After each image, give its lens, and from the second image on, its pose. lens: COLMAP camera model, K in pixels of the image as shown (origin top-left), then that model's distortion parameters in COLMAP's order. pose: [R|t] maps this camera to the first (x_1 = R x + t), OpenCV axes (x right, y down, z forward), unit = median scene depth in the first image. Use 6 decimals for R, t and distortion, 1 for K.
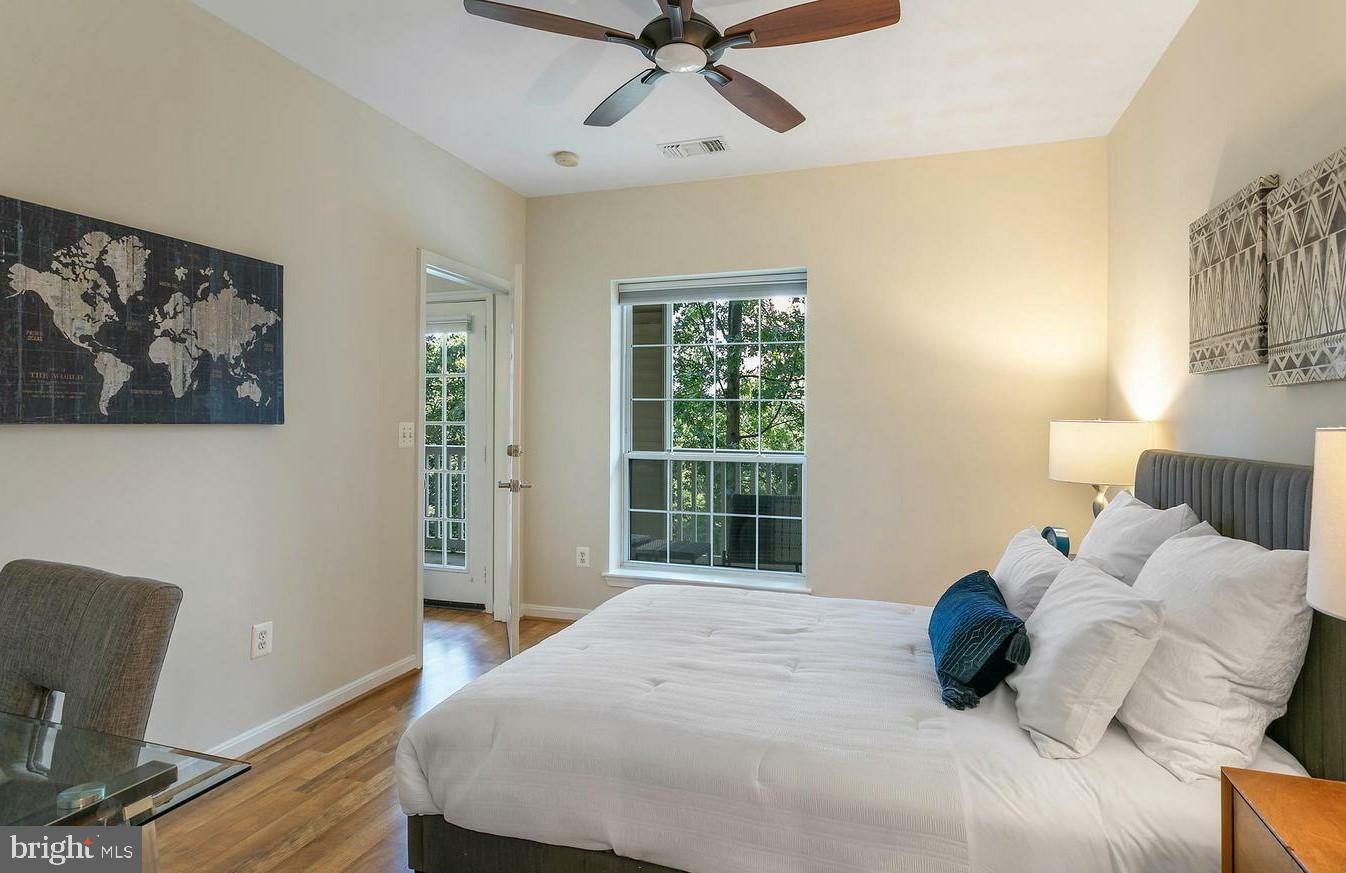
lens RADIAL K [[692.6, 0, 665.0], [0, 692.6, 427.7], [0, 0, 1]] dist [-0.005523, 0.005451]
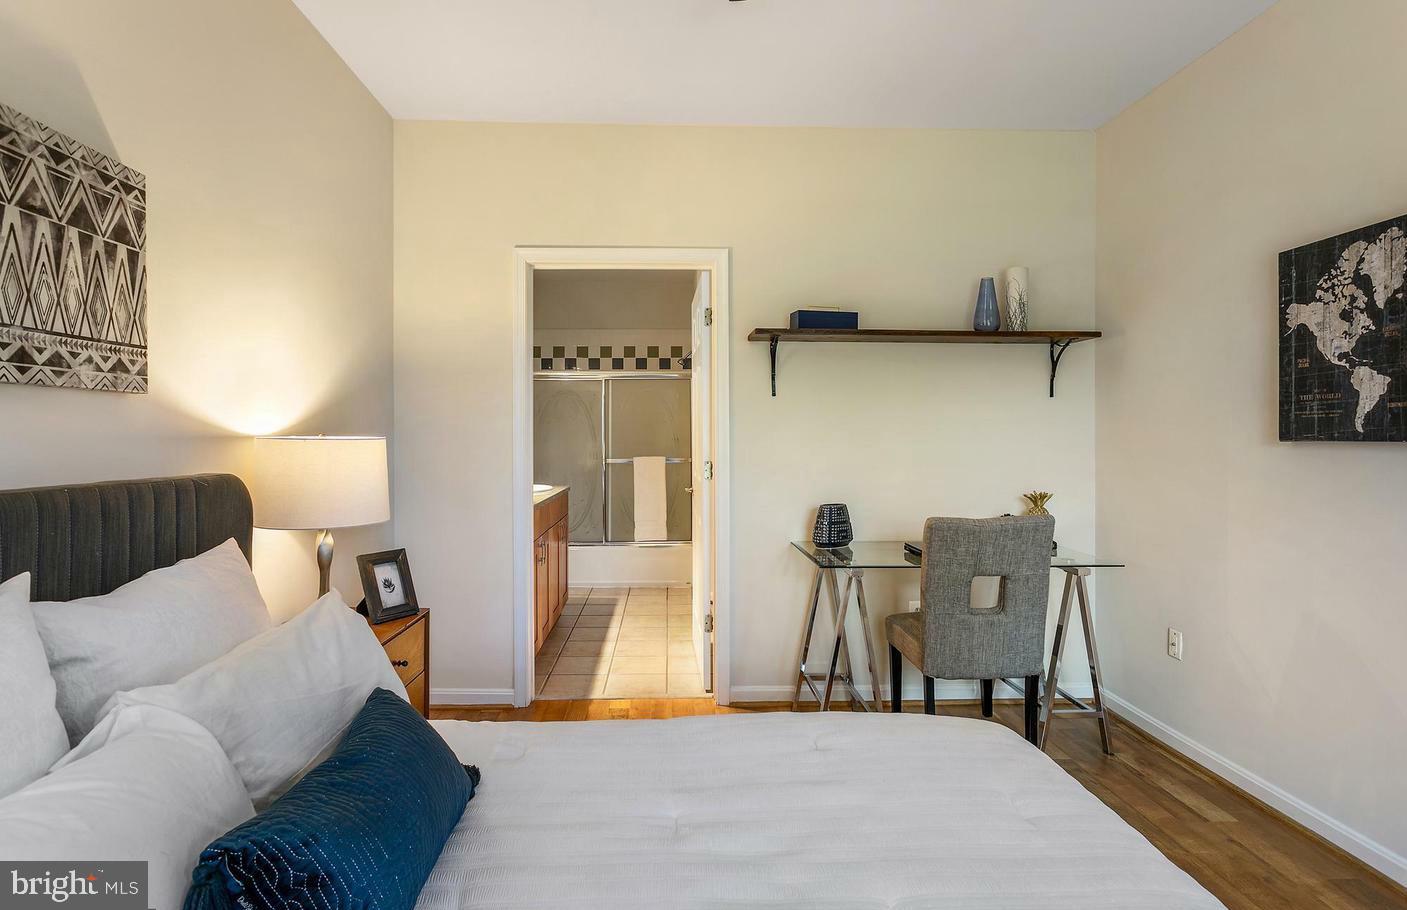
lens RADIAL K [[724.0, 0, 696.7], [0, 724.0, 446.6], [0, 0, 1]] dist [-0.005523, 0.005451]
pose [[-0.931515, 0.001347, -0.363701, 0.413939], [-0.007380, 0.999717, 0.022603, -0.014880], [0.363629, 0.023739, -0.931241, 1.641740]]
